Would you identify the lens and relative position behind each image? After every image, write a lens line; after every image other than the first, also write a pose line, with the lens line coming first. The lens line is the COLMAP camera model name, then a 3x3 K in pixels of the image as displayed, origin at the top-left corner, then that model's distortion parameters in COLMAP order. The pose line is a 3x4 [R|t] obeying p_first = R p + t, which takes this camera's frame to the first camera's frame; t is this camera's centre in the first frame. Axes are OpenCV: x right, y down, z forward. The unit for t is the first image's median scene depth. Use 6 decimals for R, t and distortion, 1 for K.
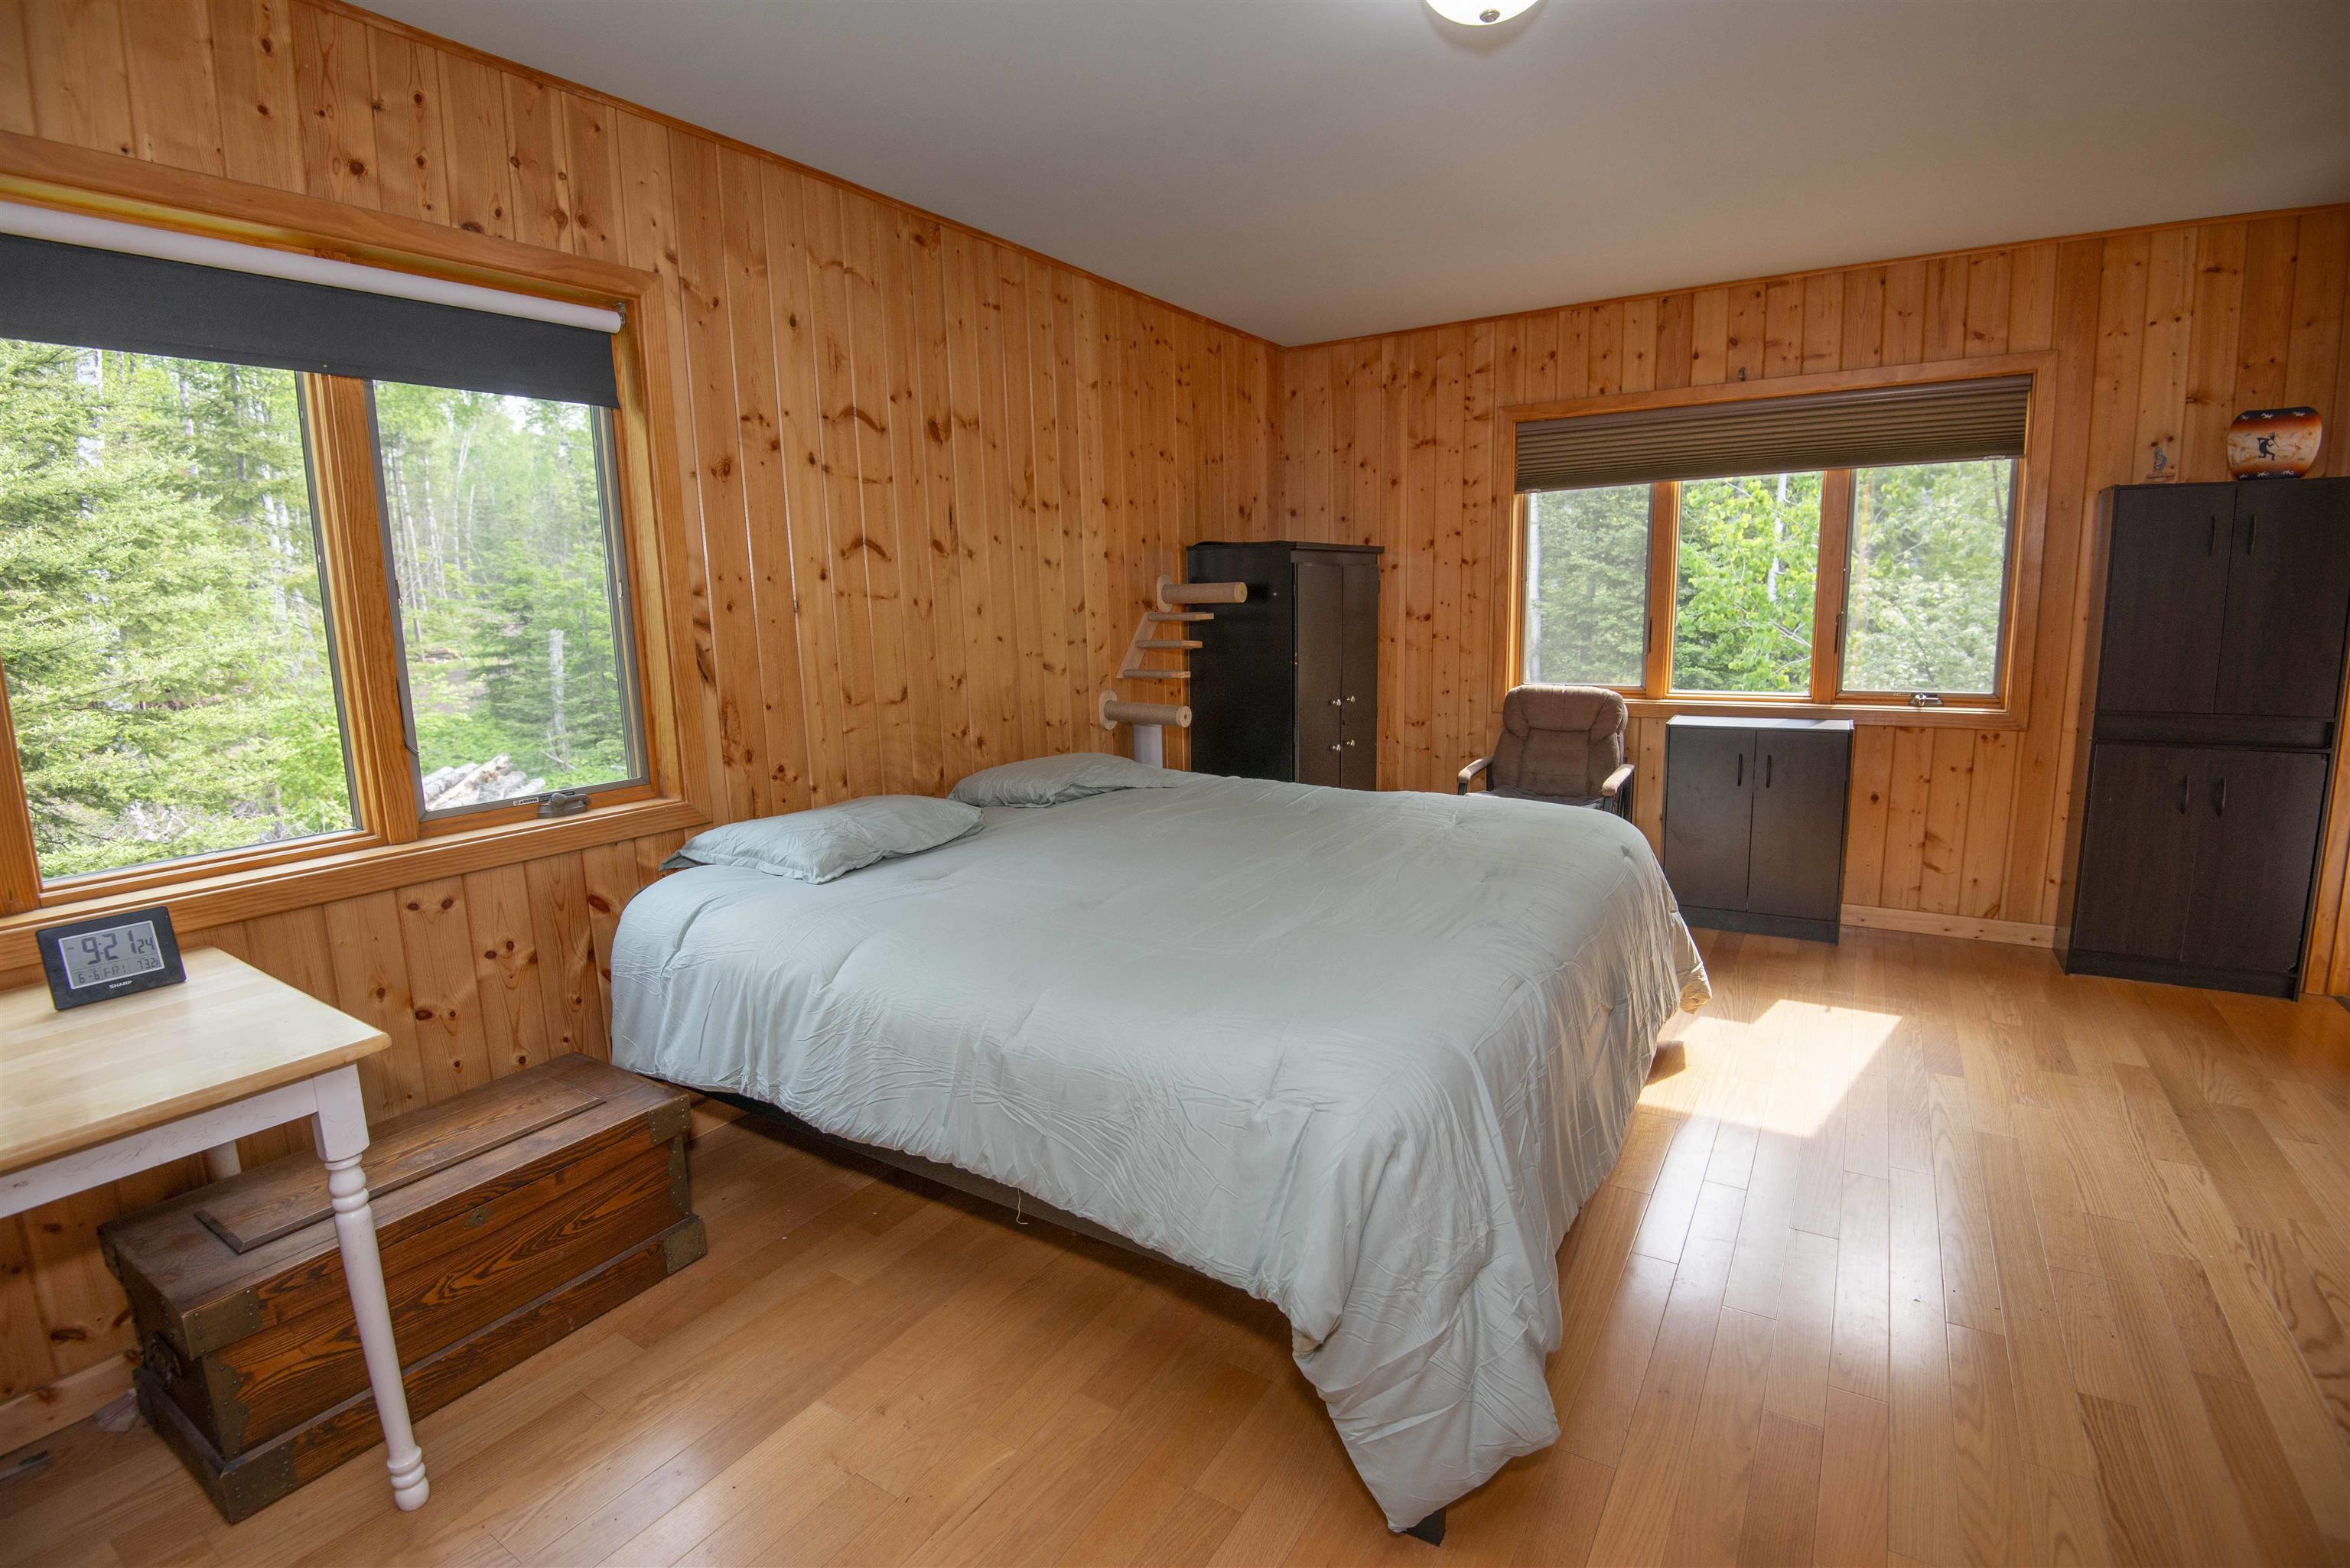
lens RADIAL K [[1110.1, 0, 1176.4], [0, 1110.1, 785.5], [0, 0, 1]] dist [-0.042850, -0.003069]
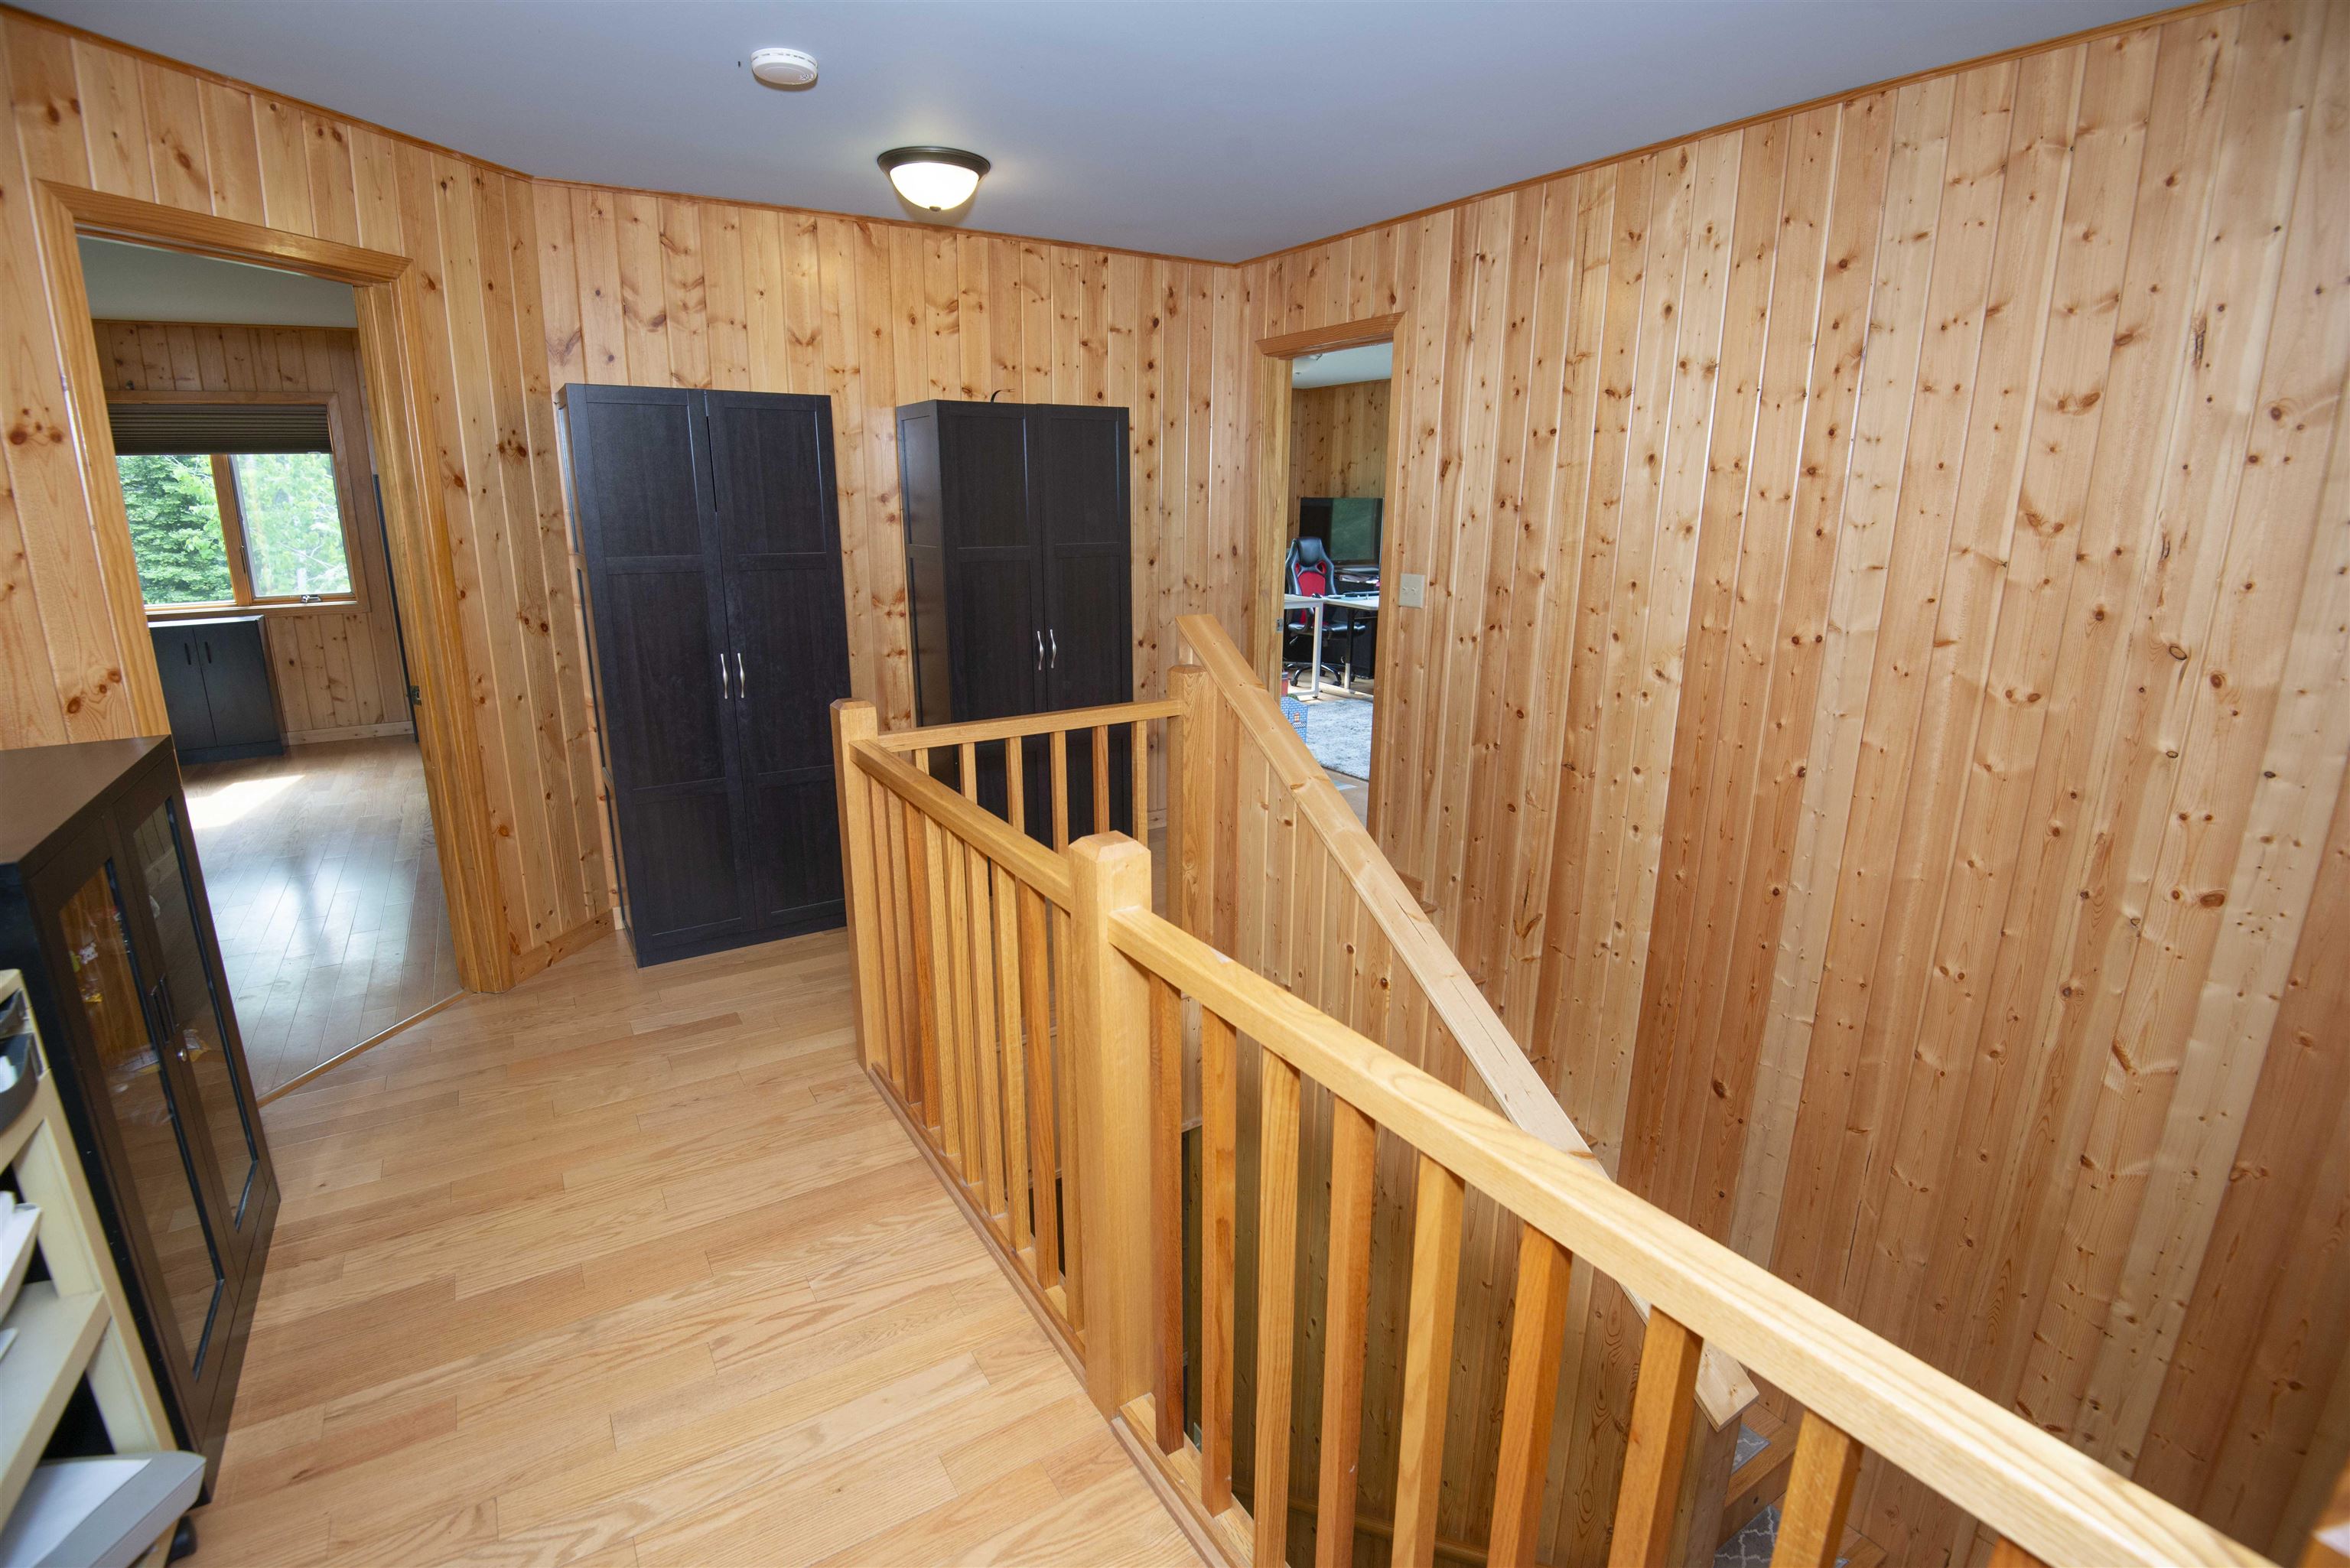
lens RADIAL K [[1110.1, 0, 1176.2], [0, 1110.1, 787.6], [0, 0, 1]] dist [-0.042850, -0.003069]
pose [[0.427790, -0.201572, 0.881116, -0.242370], [0.133369, 0.978223, 0.159035, 0.117609], [-0.893985, 0.049480, 0.445357, -0.890075]]
